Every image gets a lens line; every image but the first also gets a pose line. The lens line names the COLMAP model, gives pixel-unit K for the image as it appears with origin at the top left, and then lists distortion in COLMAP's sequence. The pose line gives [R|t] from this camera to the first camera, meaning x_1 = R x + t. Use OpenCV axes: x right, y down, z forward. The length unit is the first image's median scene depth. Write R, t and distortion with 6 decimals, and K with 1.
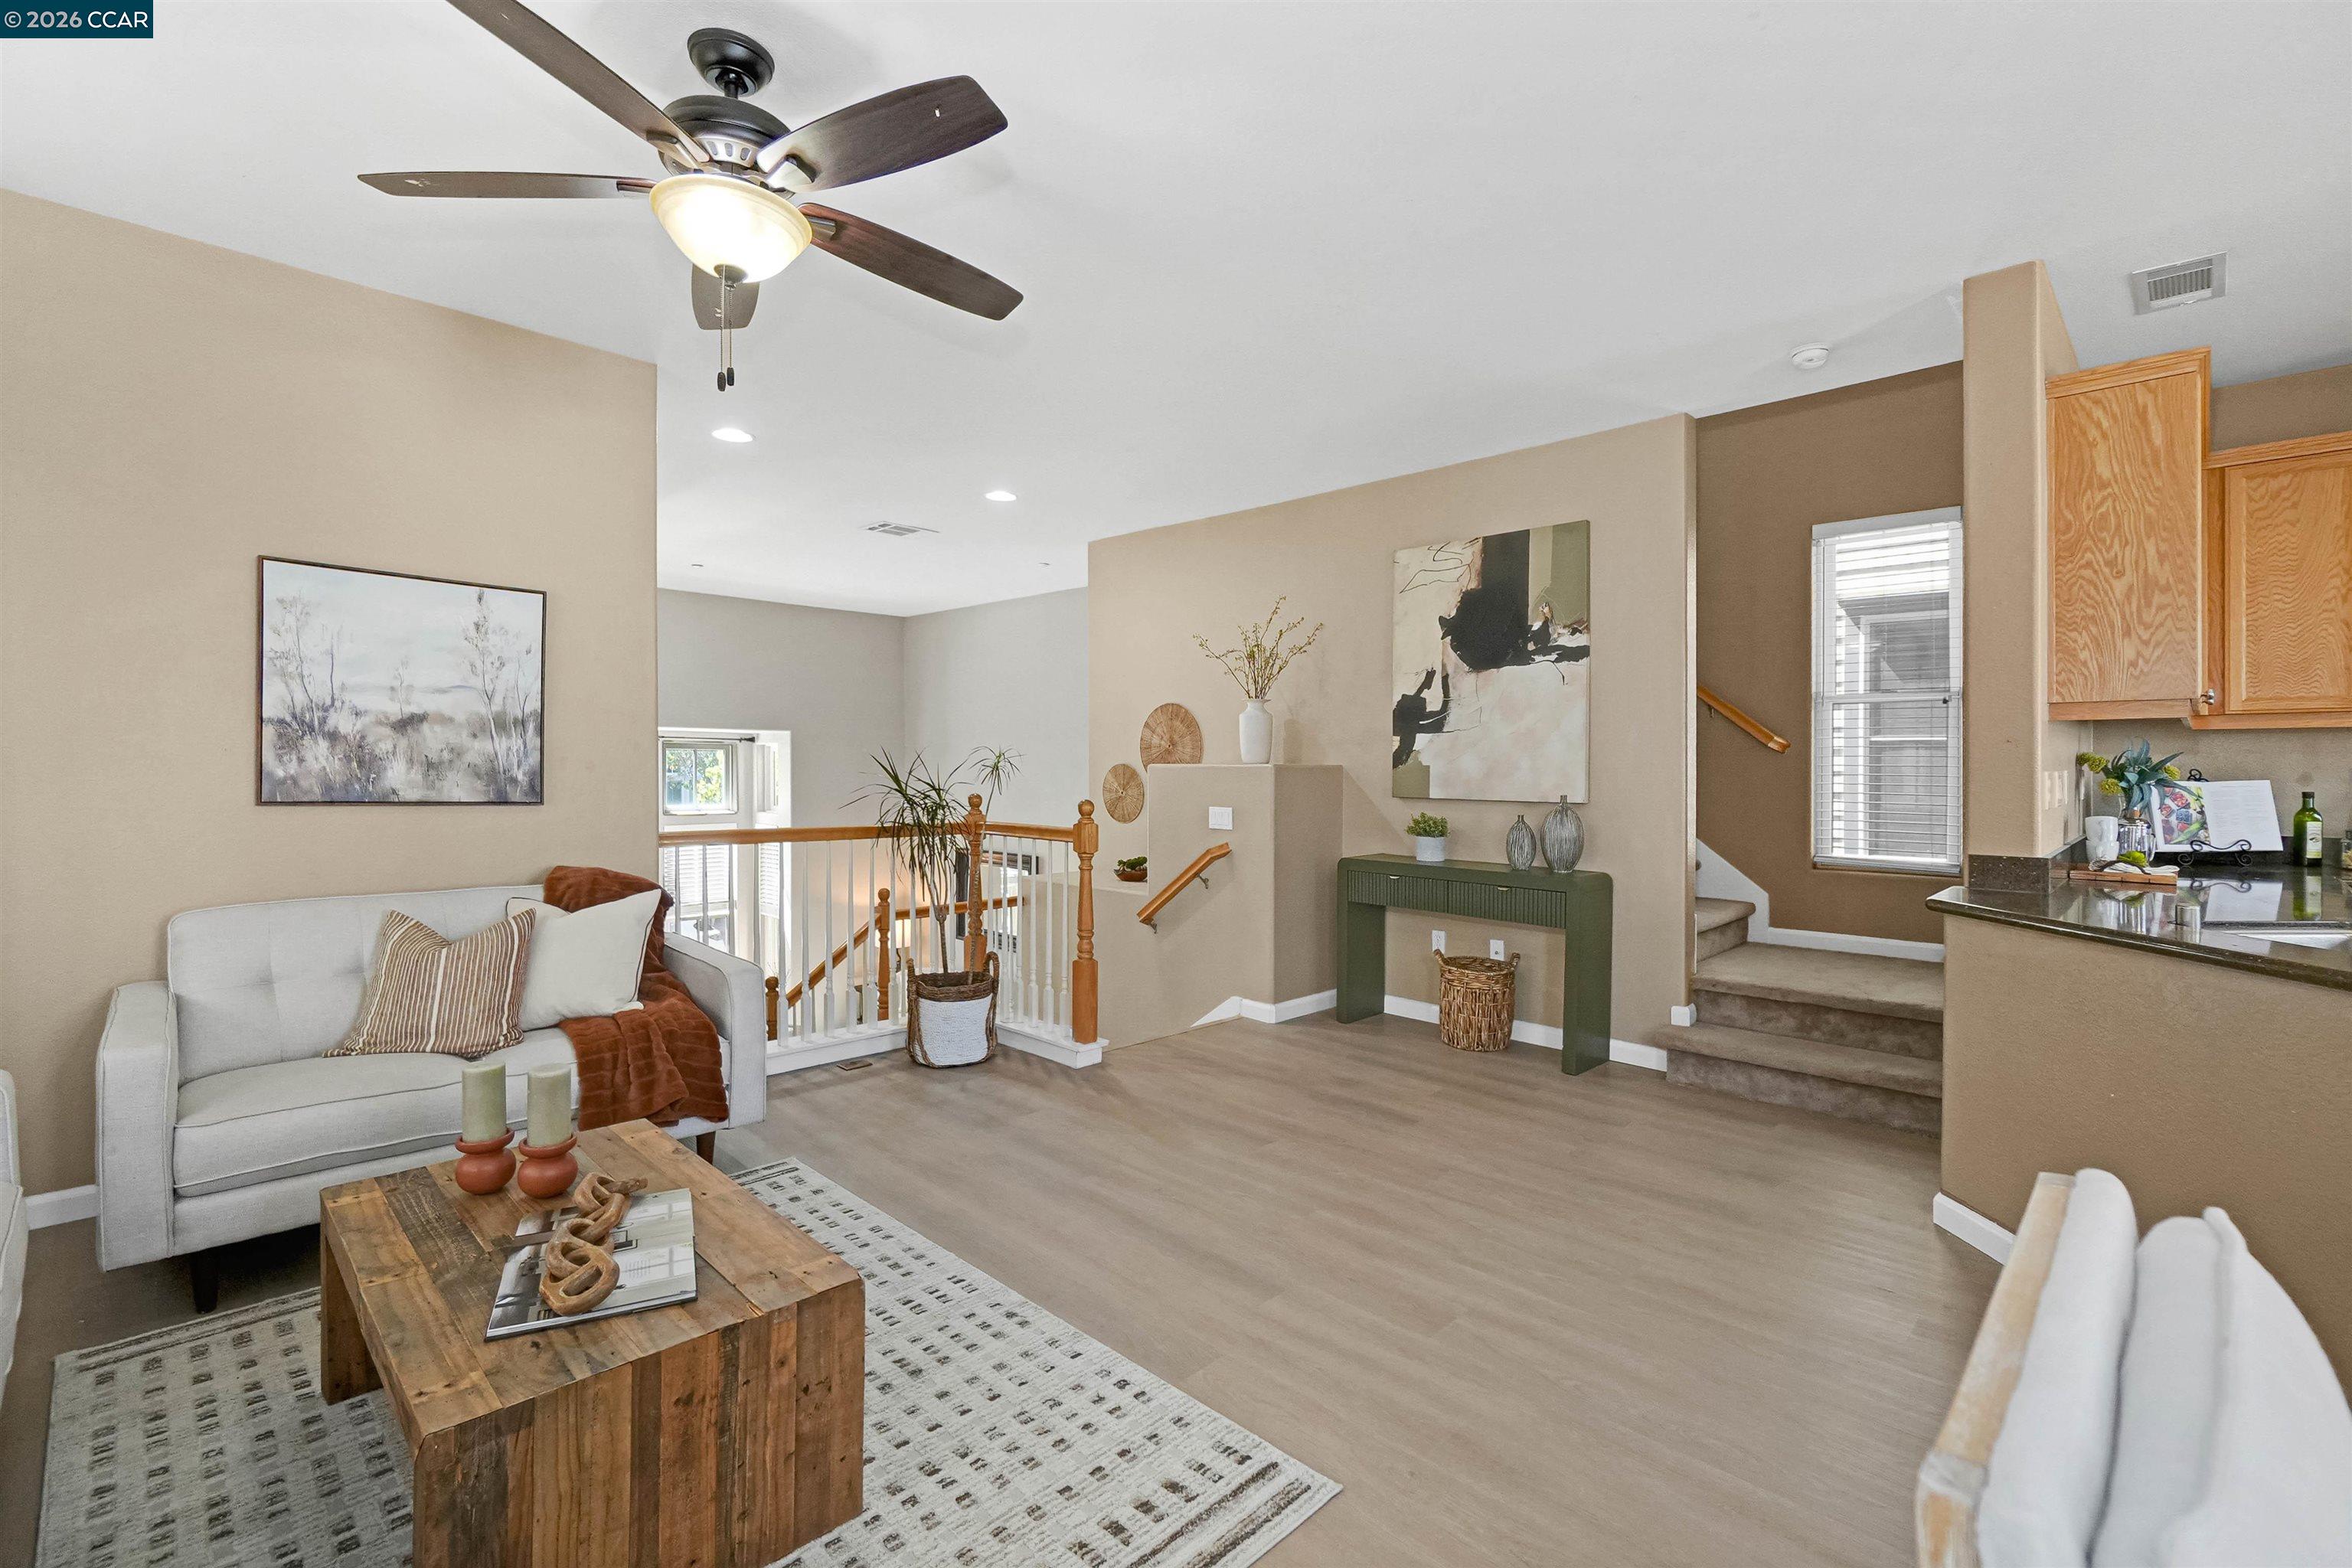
lens RADIAL K [[1036.7, 0, 1189.4], [0, 1036.7, 771.8], [0, 0, 1]] dist [0.015713, -0.009030]
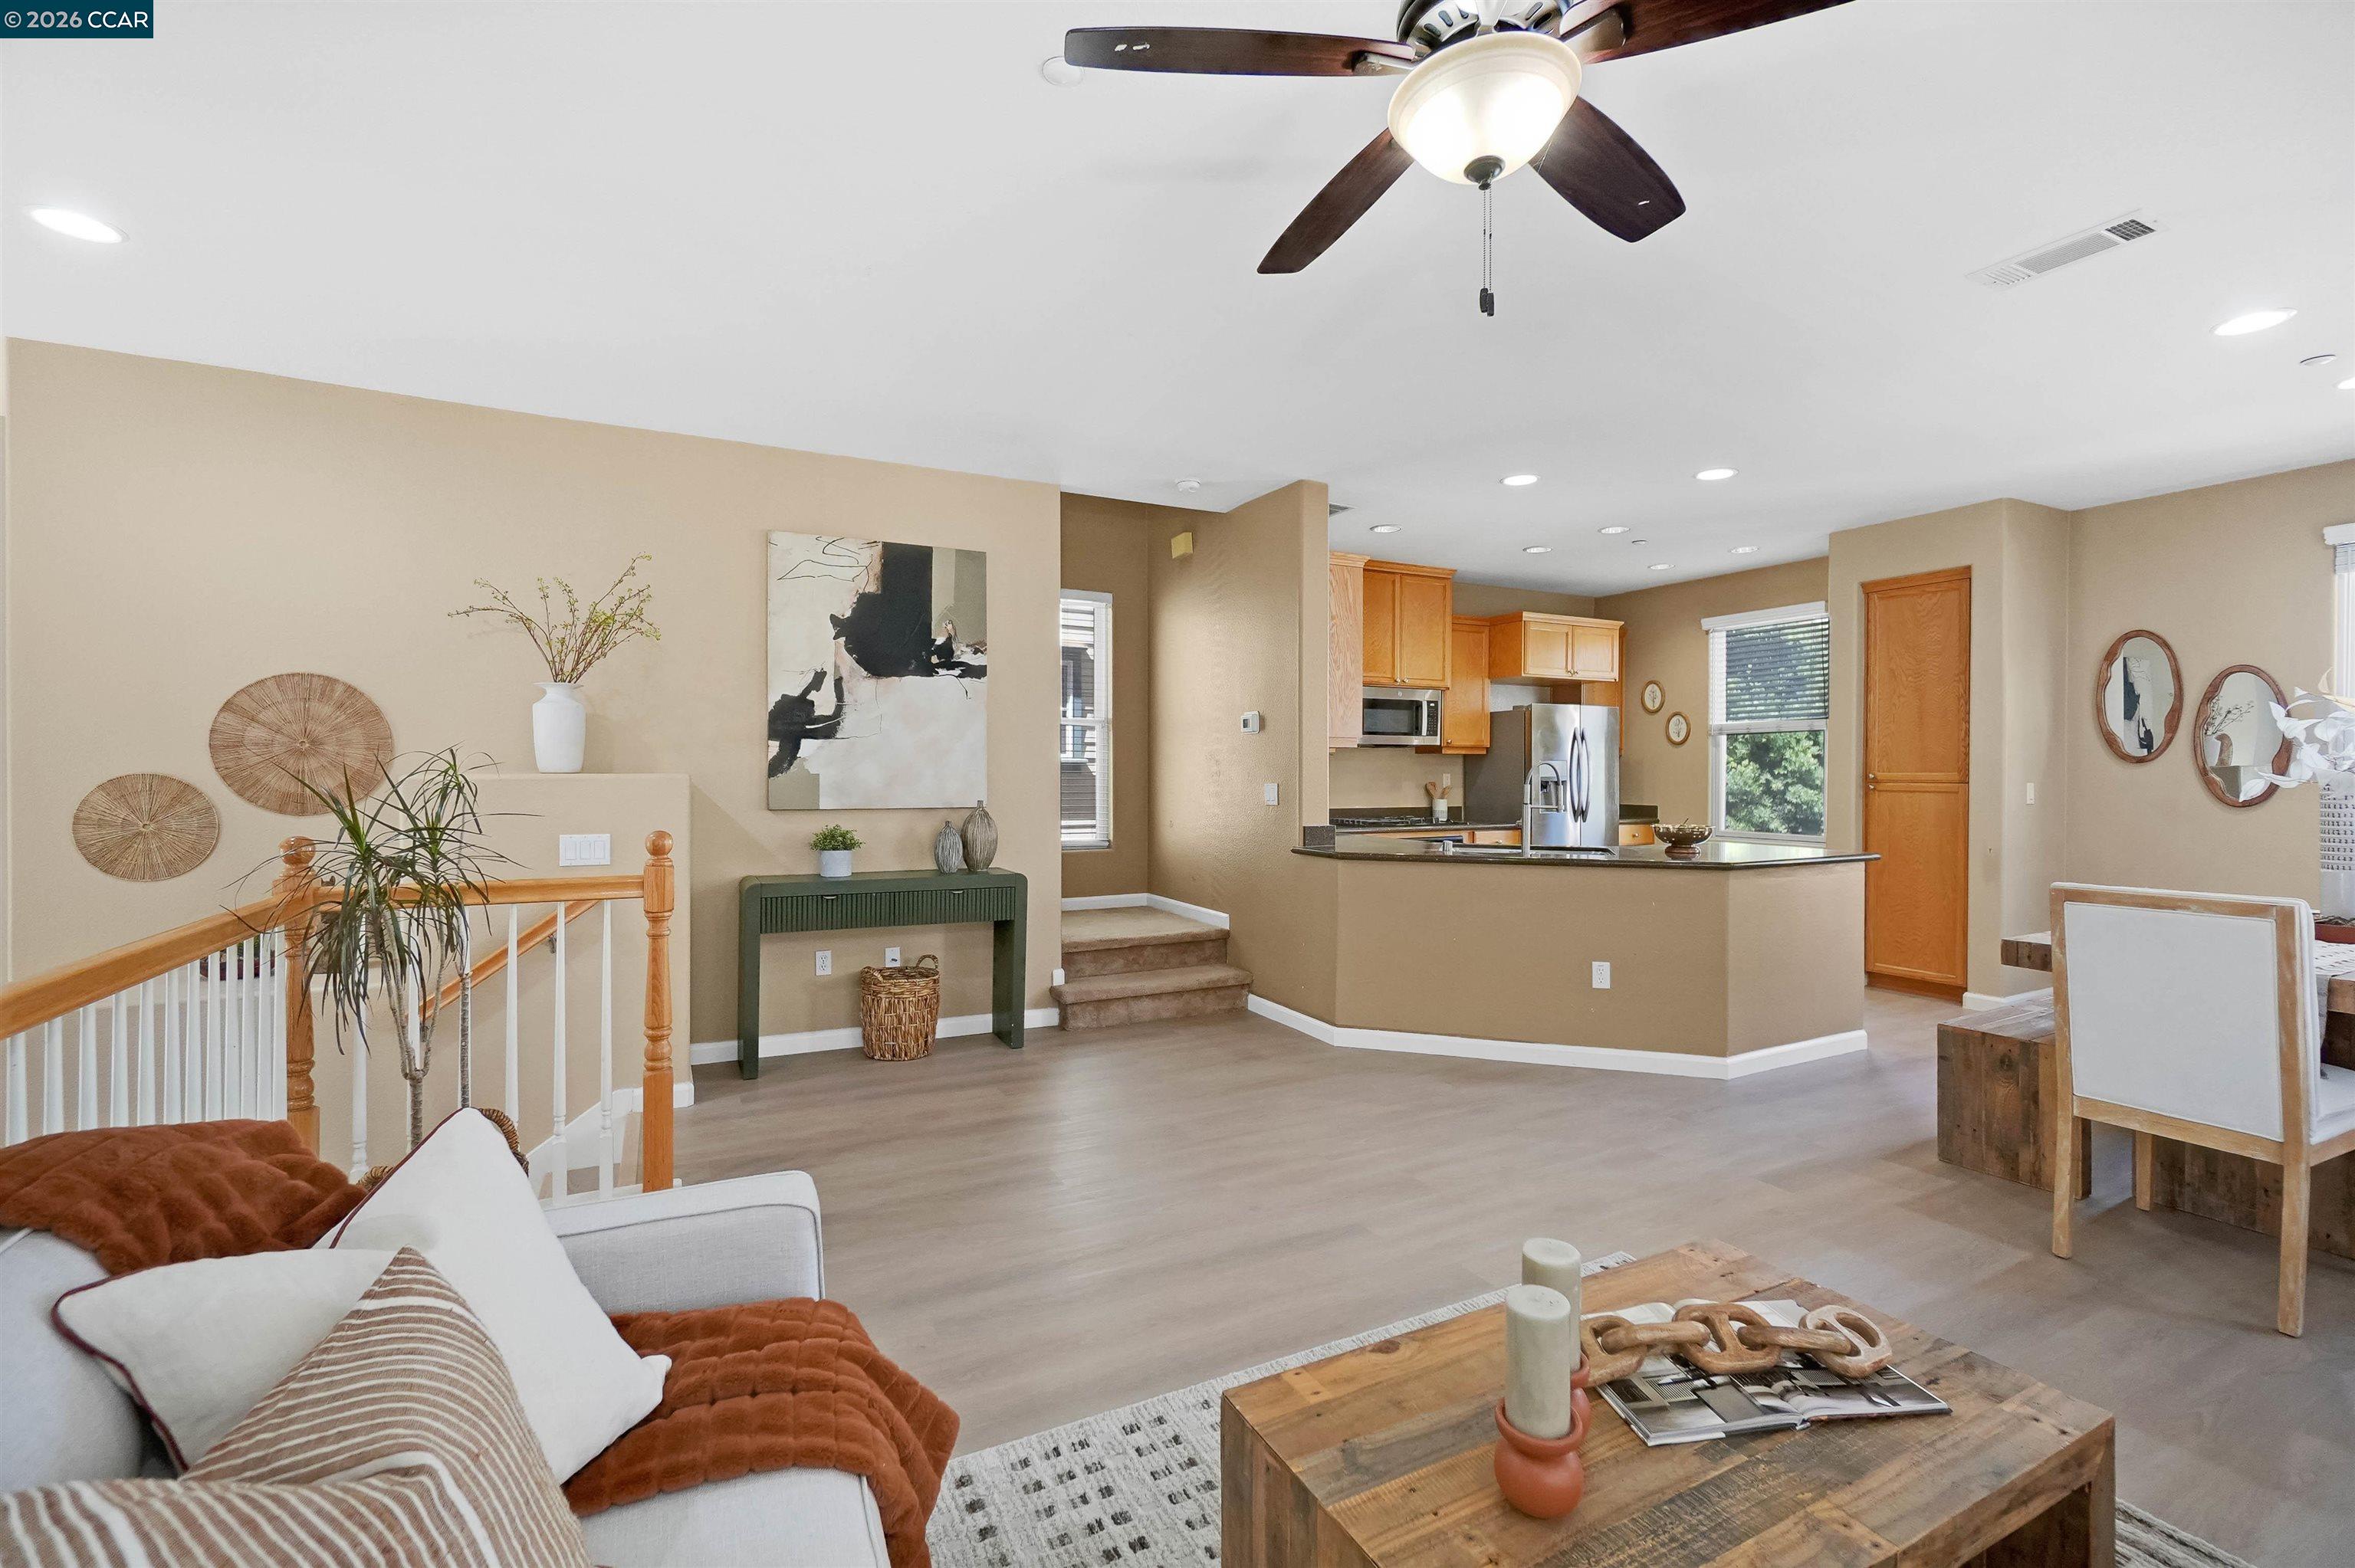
lens RADIAL K [[1023.5, 0, 1181.9], [0, 1023.5, 776.7], [0, 0, 1]] dist [0.000865, 0.000995]
pose [[0.321319, -0.009995, 0.946918, -0.606802], [0.006008, 0.999946, 0.008516, -0.010969], [-0.946952, 0.002953, 0.321362, 0.463964]]
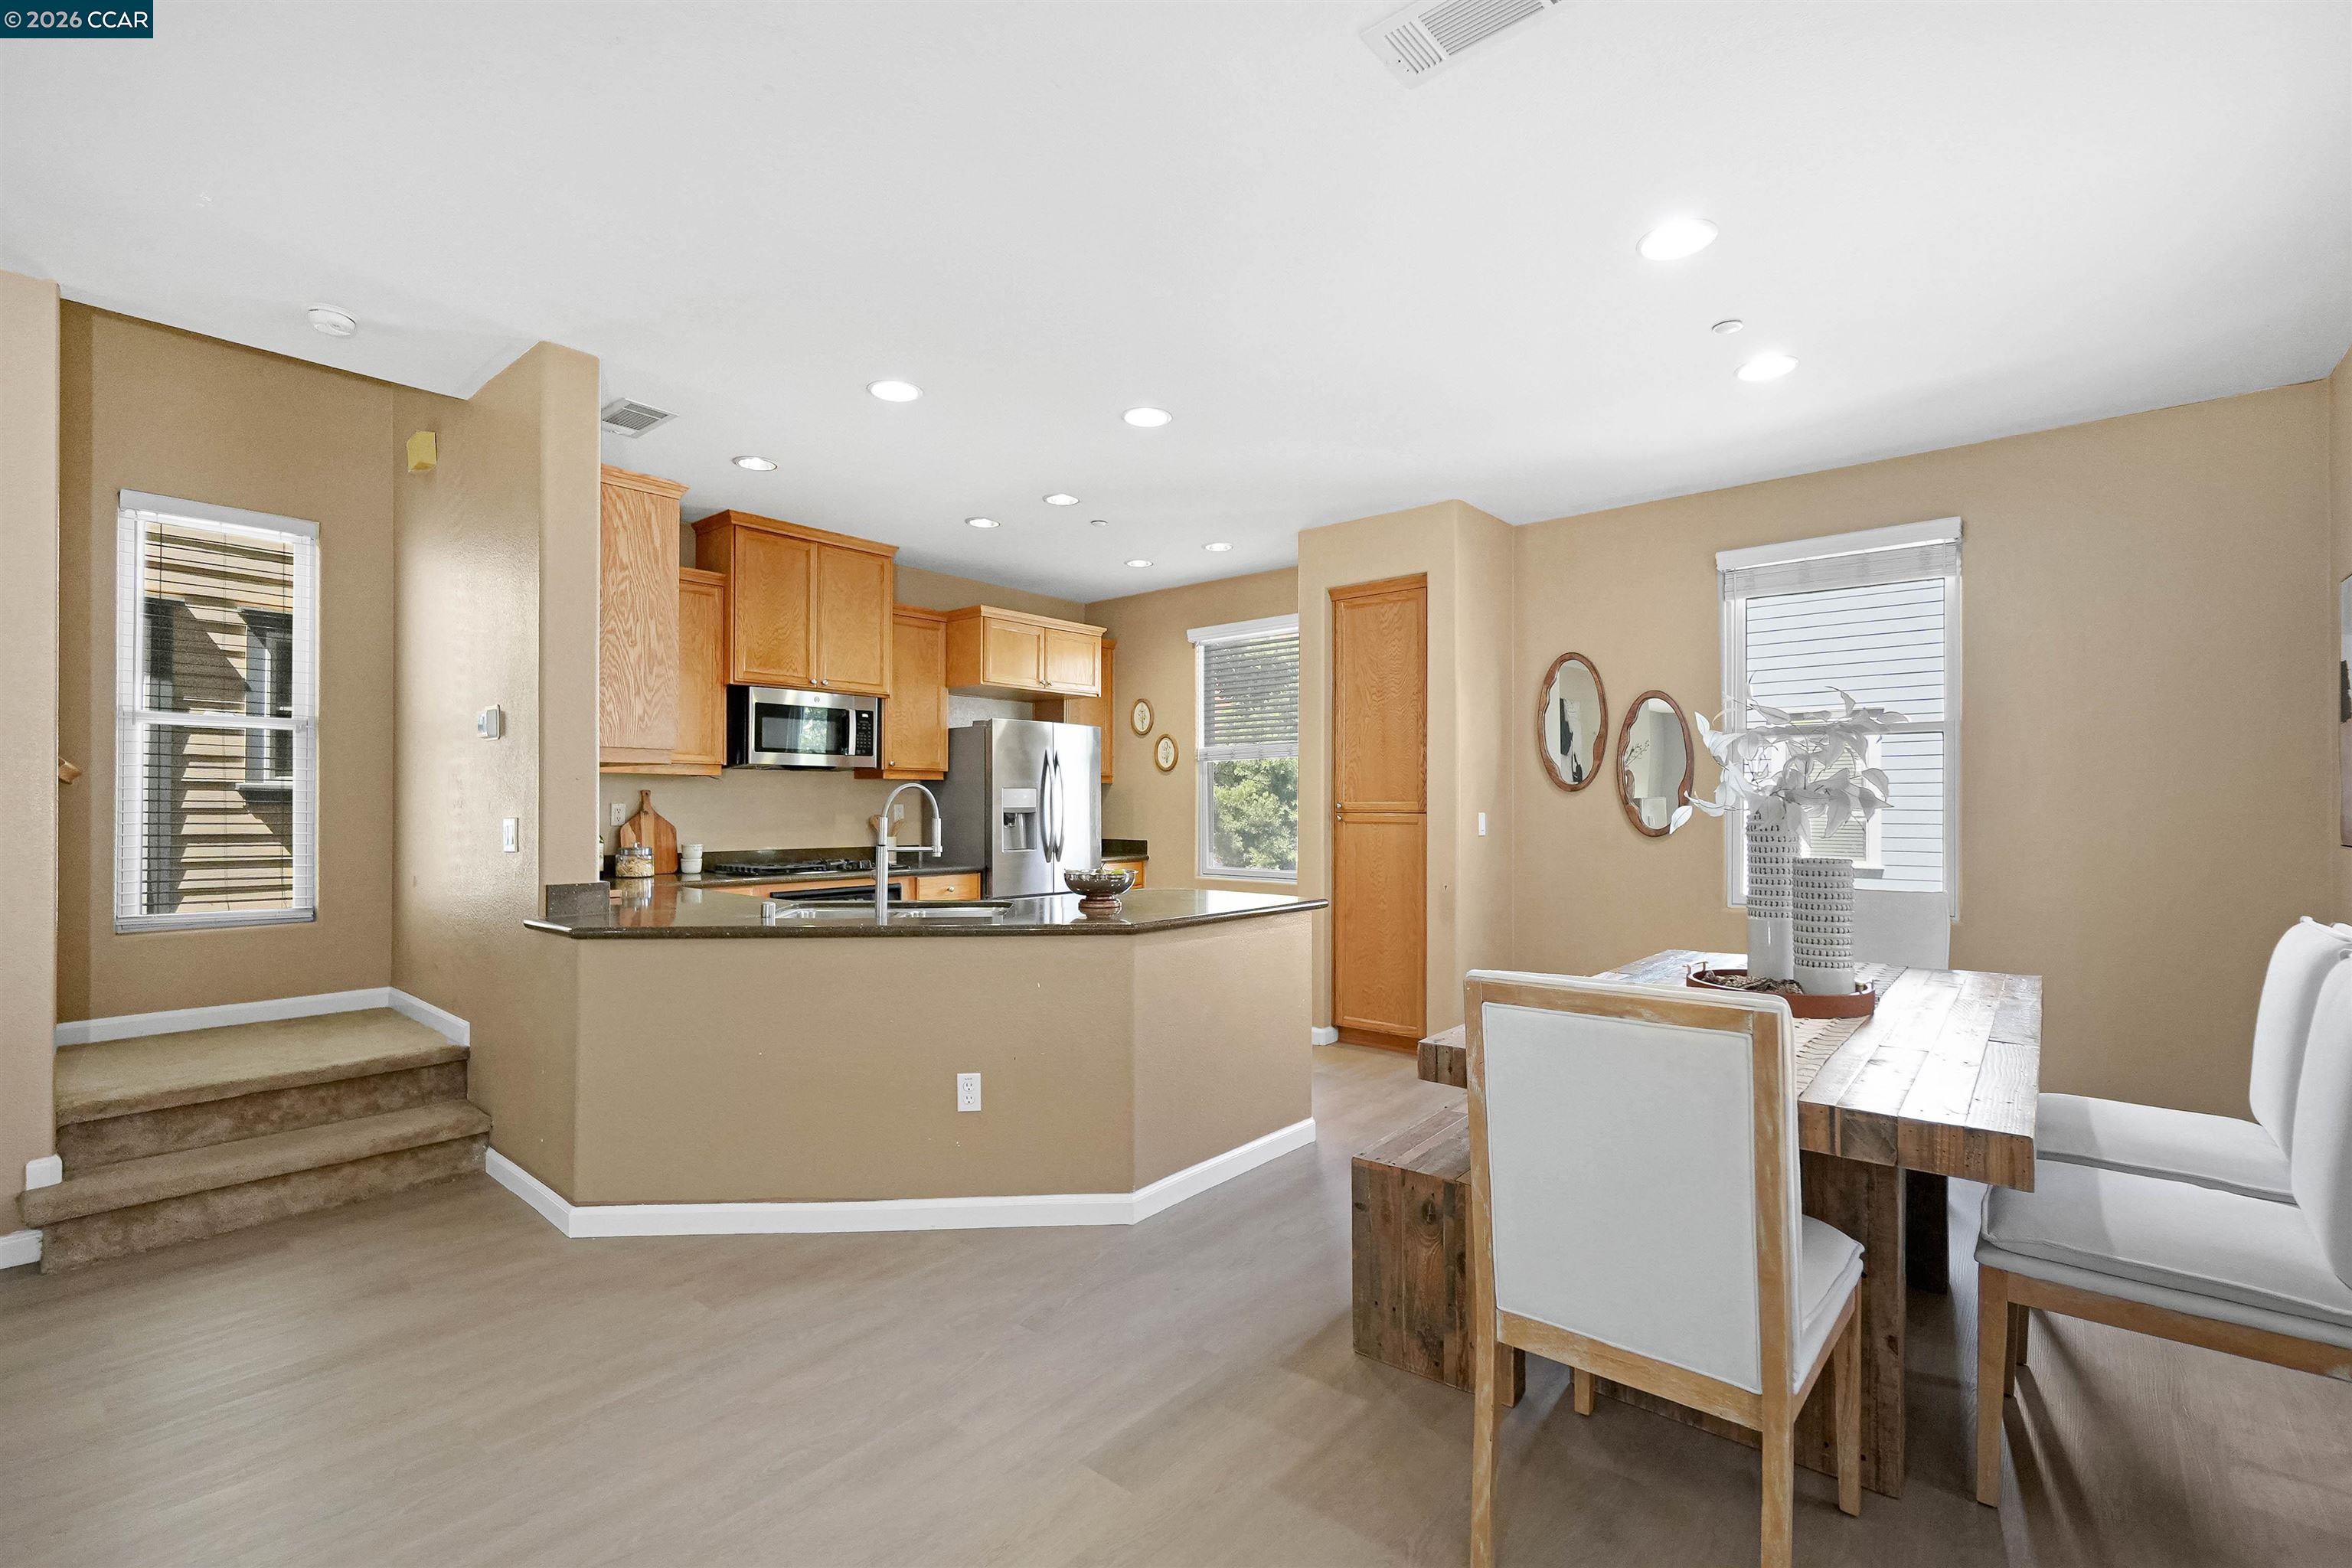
lens RADIAL K [[1040.6, 0, 1180.1], [0, 1040.6, 796.4], [0, 0, 1]] dist [-0.003680, -0.000358]
pose [[-0.063412, 0.002883, 0.997983, -0.241407], [0.005224, 0.999983, -0.002557, -0.003686], [-0.997974, 0.005051, -0.063426, 0.300060]]
